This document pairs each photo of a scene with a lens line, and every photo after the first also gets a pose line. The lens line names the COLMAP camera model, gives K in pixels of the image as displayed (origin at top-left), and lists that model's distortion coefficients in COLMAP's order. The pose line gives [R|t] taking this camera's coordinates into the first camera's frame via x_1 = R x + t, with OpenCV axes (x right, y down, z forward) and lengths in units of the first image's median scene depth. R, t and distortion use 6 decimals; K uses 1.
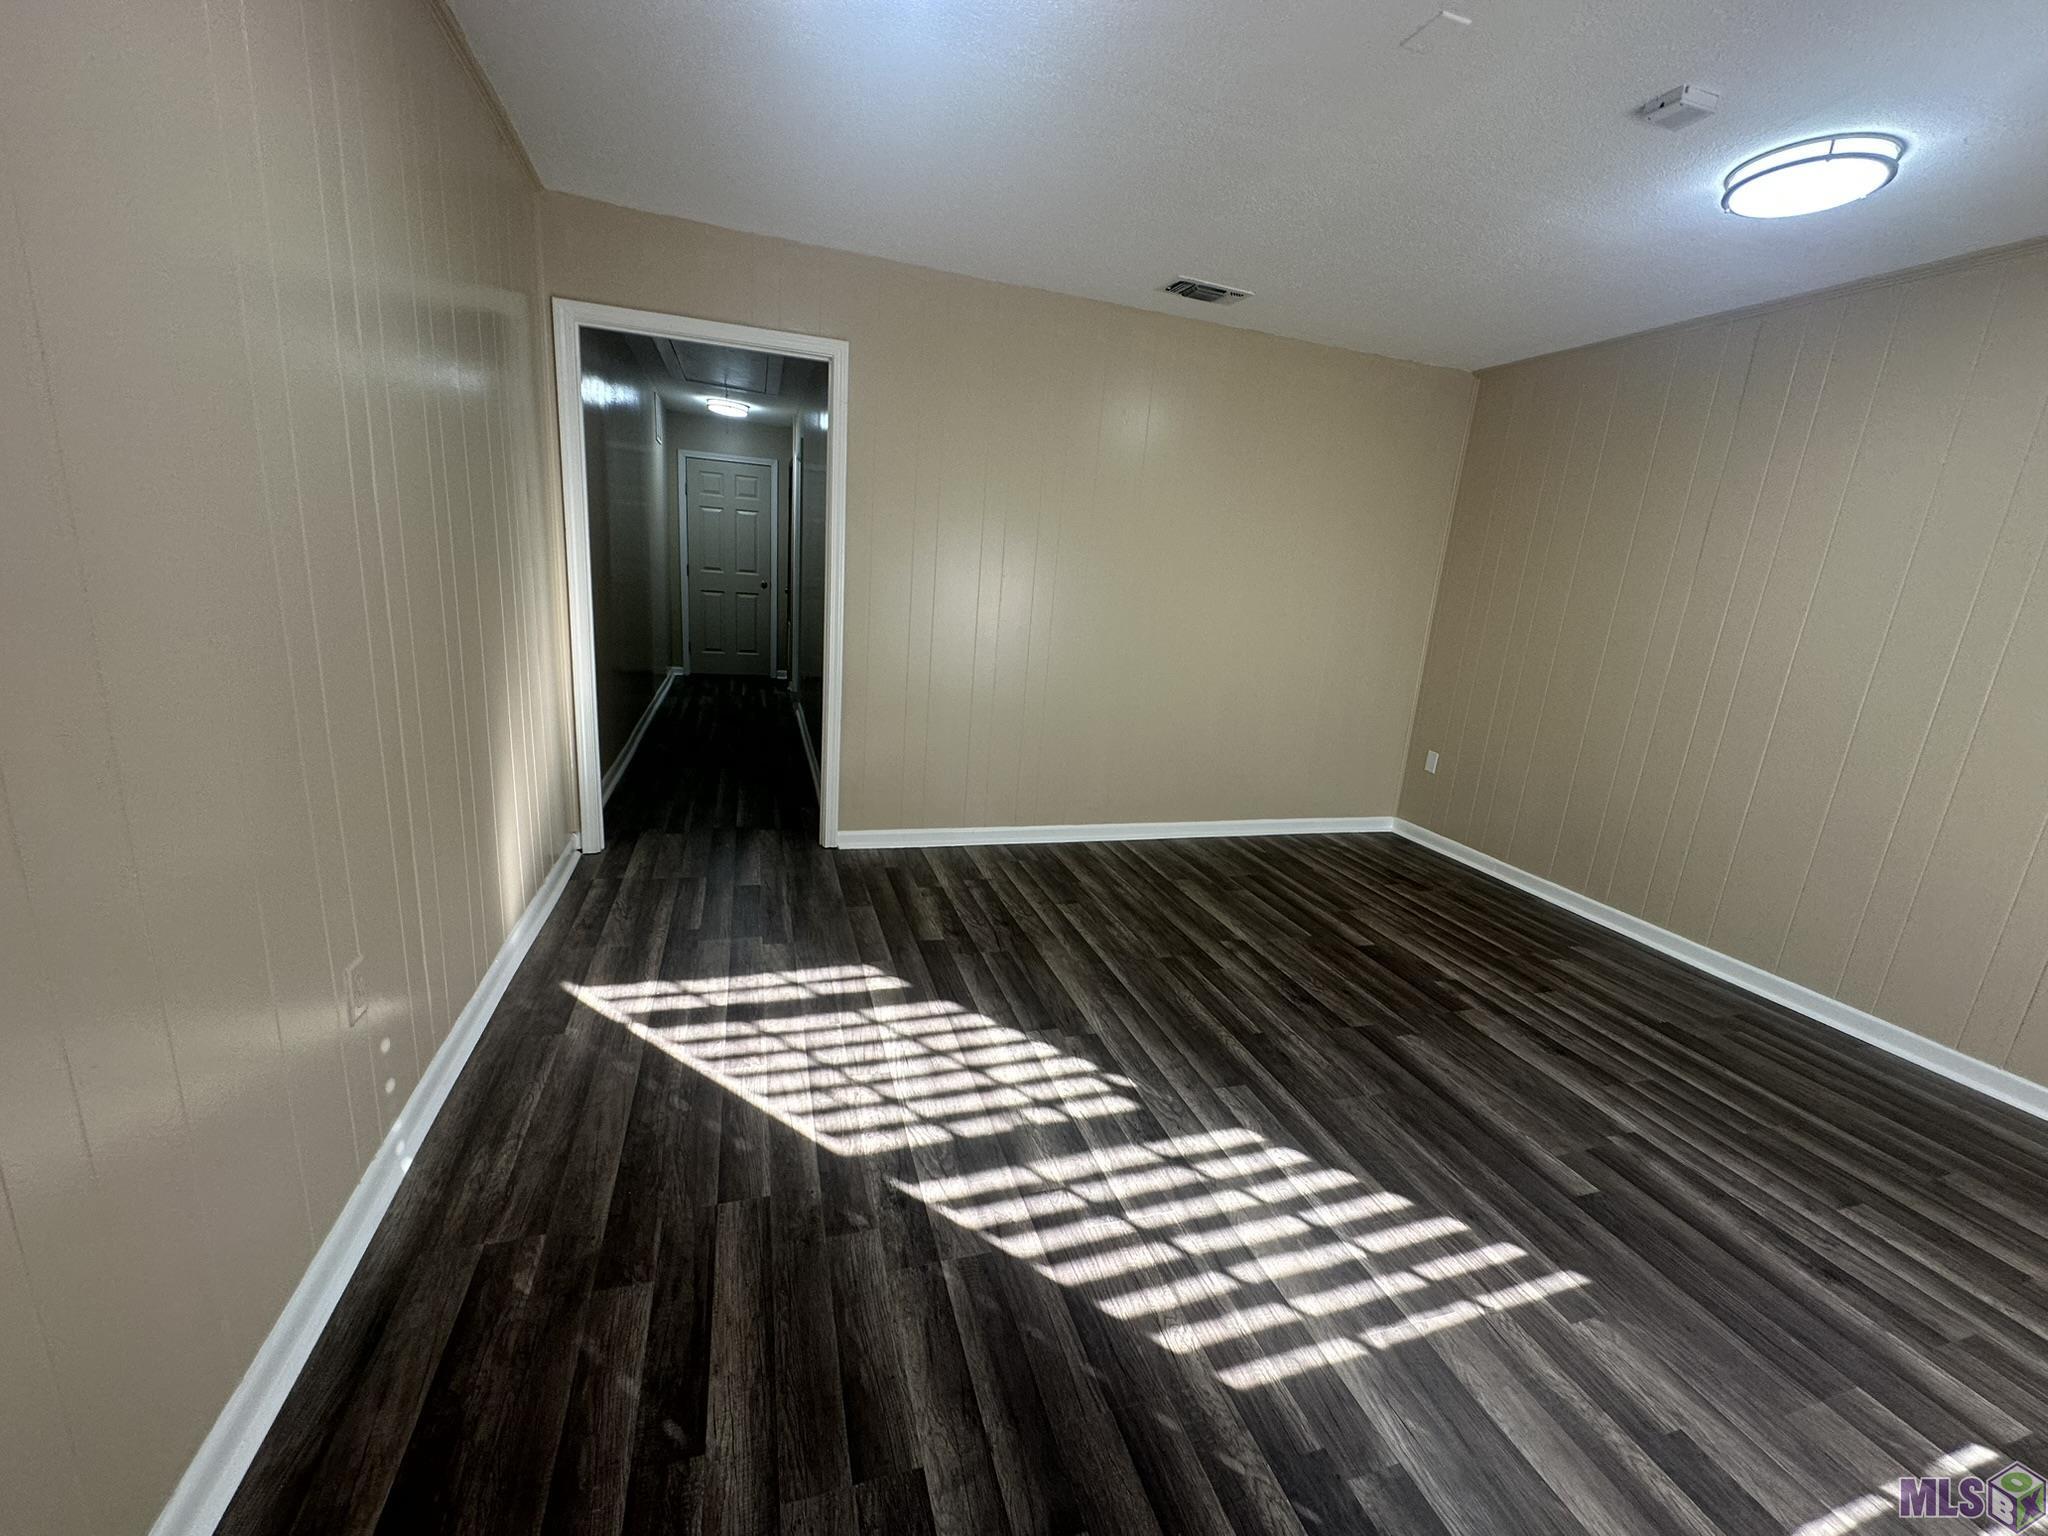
lens RADIAL K [[819.6, 0, 1017.7], [0, 819.6, 771.3], [0, 0, 1]] dist [-0.003647, -0.000074]
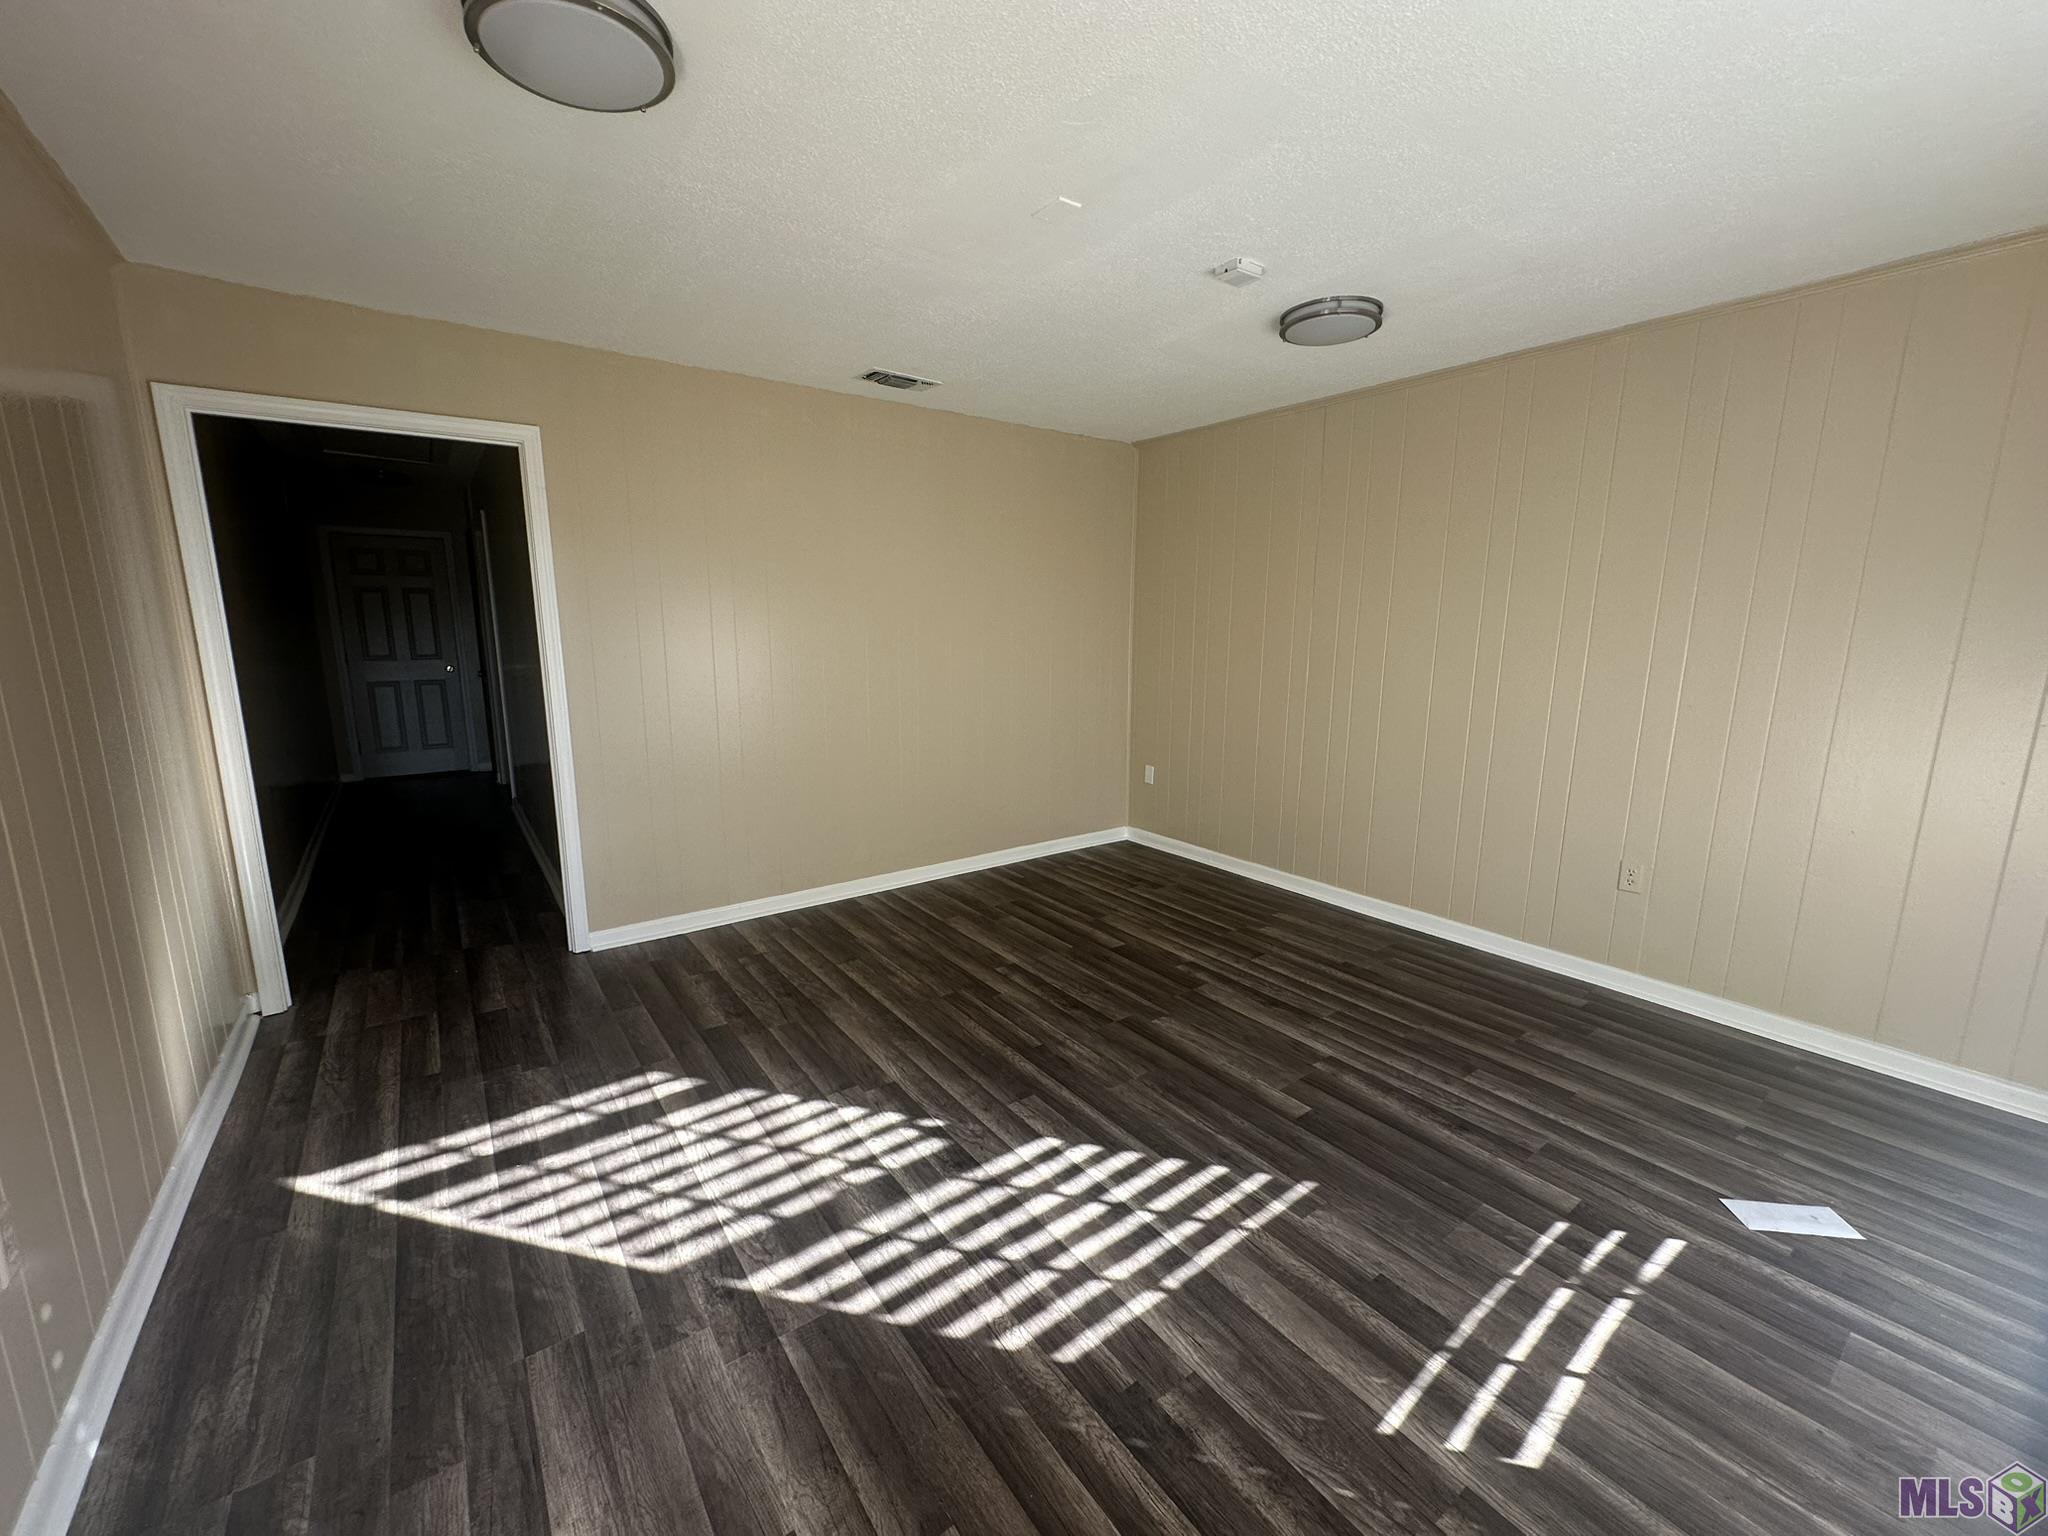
lens RADIAL K [[819.6, 0, 1023.5], [0, 819.6, 770.7], [0, 0, 1]] dist [-0.003647, -0.000074]
pose [[0.944593, -0.128988, 0.301839, -0.015550], [0.142974, 0.989420, -0.024611, -0.028397], [-0.295471, 0.066403, 0.953041, -0.088528]]
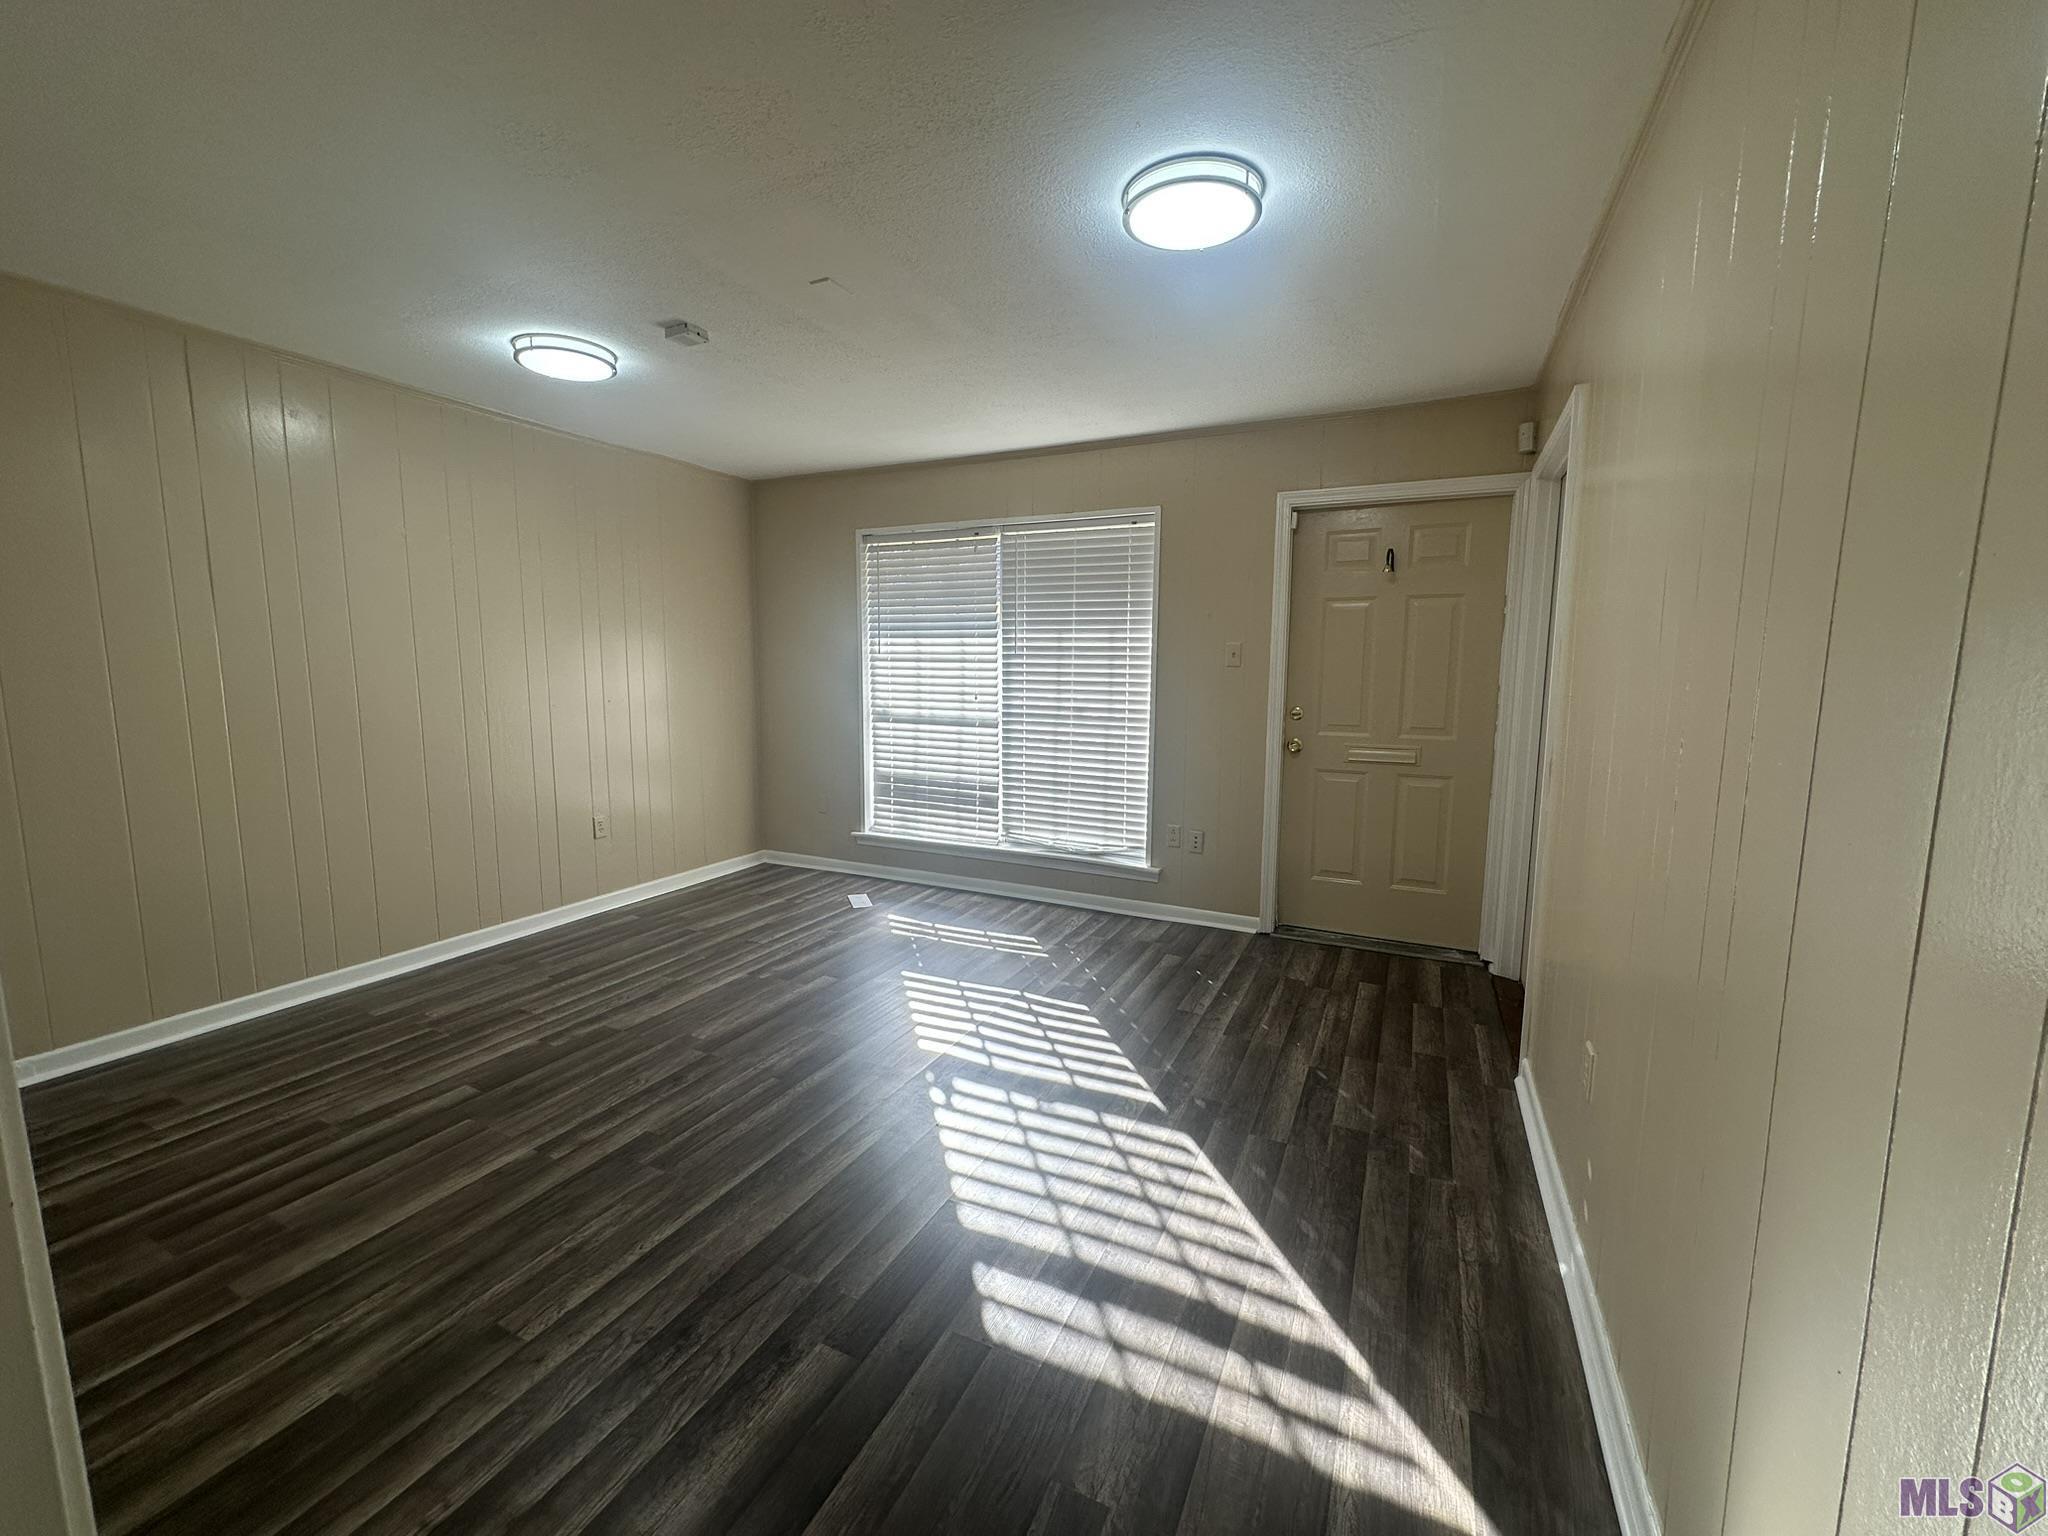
lens RADIAL K [[819.6, 0, 1033.0], [0, 819.6, 765.5], [0, 0, 1]] dist [-0.003647, -0.000074]
pose [[-0.733227, -0.161122, 0.660619, -0.658563], [0.104525, 0.933269, 0.343632, -0.435759], [-0.671902, 0.321012, -0.667457, 1.534586]]
